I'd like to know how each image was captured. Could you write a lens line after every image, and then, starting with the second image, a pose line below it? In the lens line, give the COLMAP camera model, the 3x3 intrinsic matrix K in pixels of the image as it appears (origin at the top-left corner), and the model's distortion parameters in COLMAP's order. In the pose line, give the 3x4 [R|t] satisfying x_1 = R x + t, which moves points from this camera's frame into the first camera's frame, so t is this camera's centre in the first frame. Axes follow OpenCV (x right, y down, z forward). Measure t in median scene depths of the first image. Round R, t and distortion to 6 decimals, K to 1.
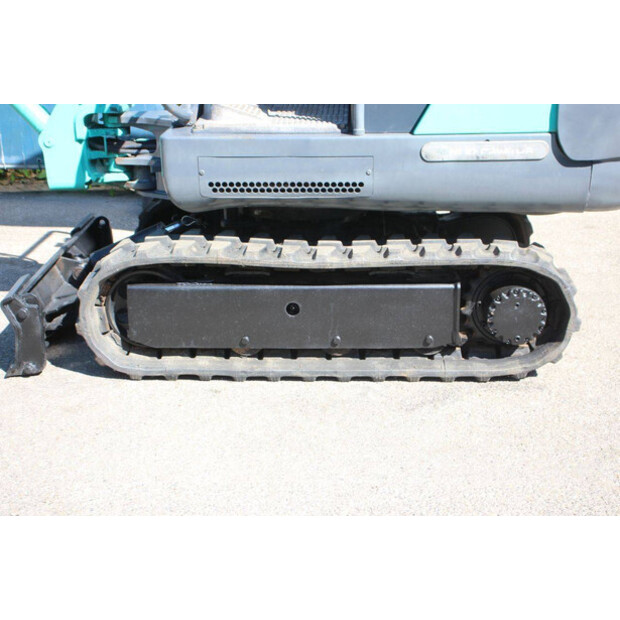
lens RADIAL K [[1081.3, 0, 306.4], [0, 1081.3, 334.0], [0, 0, 1]] dist [0.133029, 0.000000]
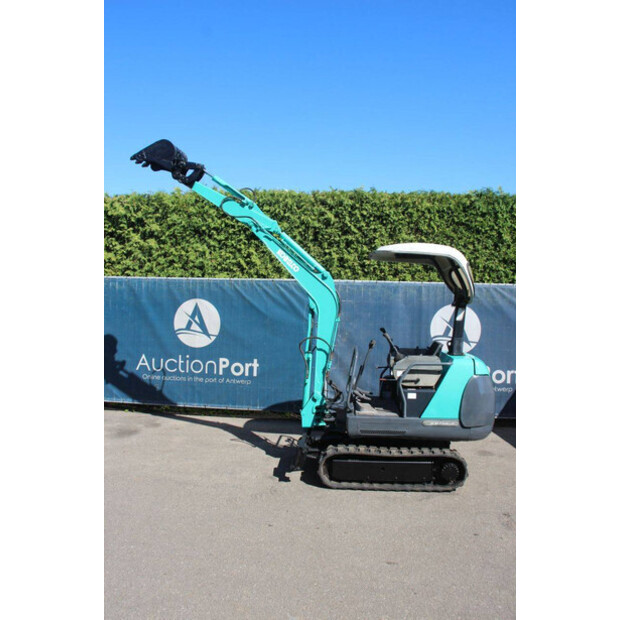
lens RADIAL K [[516.5, 0, 308.8], [0, 516.5, 303.3], [0, 0, 1]] dist [-0.170836, 0.153647]
pose [[0.999328, 0.033471, -0.014930, -0.230777], [-0.036448, 0.950358, -0.309017, -0.015883], [0.003846, 0.309353, 0.950939, -0.619763]]
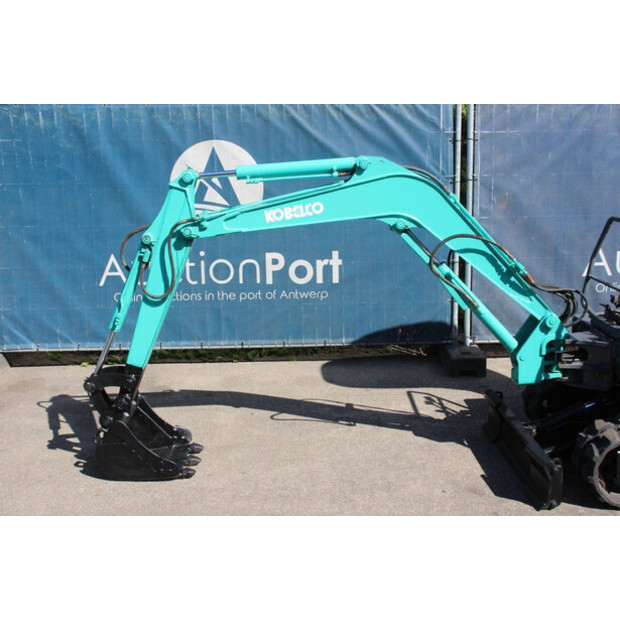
lens RADIAL K [[757.5, 0, 309.1], [0, 757.5, 309.4], [0, 0, 1]] dist [0.006408, 0.000000]
pose [[0.996556, -0.024558, 0.079198, -0.708013], [0.033587, 0.992824, -0.114770, -0.140094], [-0.075812, 0.117035, 0.990230, -0.114483]]
